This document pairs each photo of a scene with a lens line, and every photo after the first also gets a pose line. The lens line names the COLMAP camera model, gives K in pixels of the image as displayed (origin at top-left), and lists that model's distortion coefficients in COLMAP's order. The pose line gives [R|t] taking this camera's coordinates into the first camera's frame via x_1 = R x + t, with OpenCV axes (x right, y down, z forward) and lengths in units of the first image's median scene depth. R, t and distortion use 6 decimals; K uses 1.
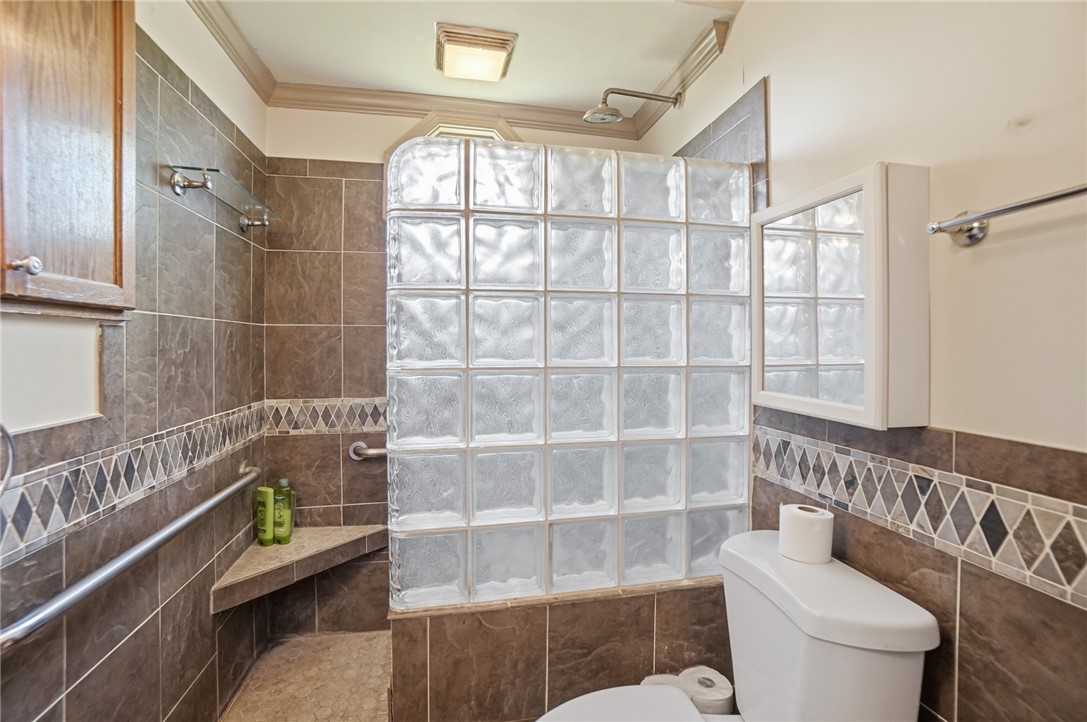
lens RADIAL K [[497.7, 0, 546.9], [0, 497.7, 353.9], [0, 0, 1]] dist [-0.051558, 0.013956]
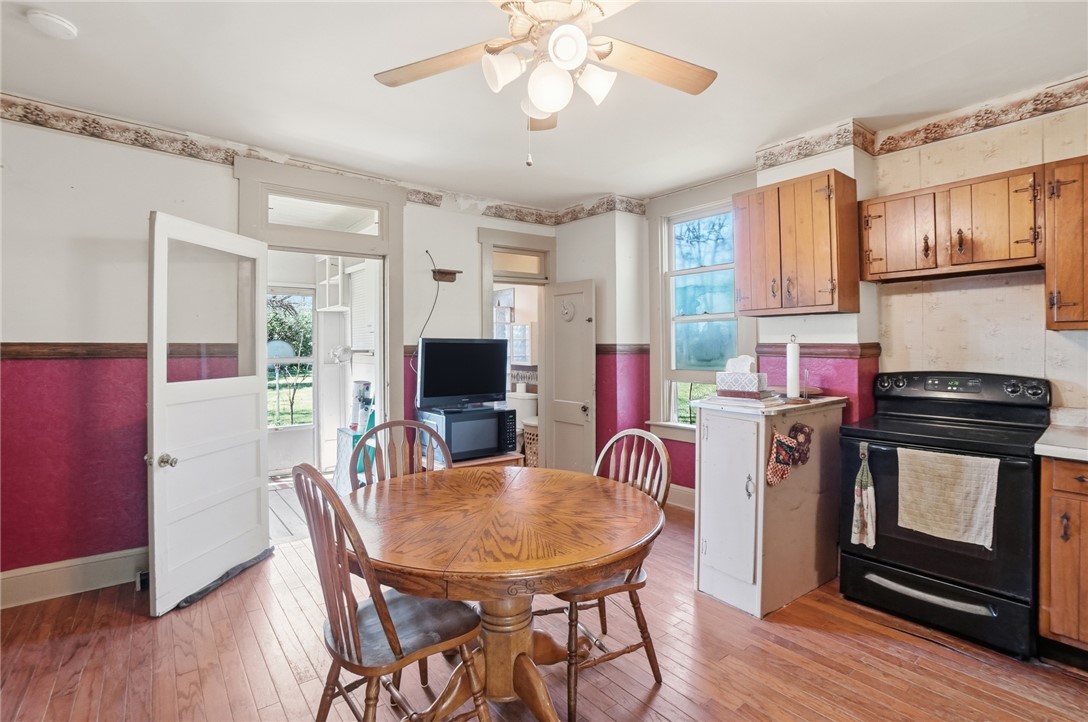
lens RADIAL K [[498.2, 0, 539.0], [0, 498.2, 352.6], [0, 0, 1]] dist [-0.051558, 0.013956]
pose [[0.892086, -0.008209, 0.451791, -1.479589], [0.010447, 0.999942, -0.002458, -0.001415], [-0.451745, 0.006913, 0.892120, -3.330045]]
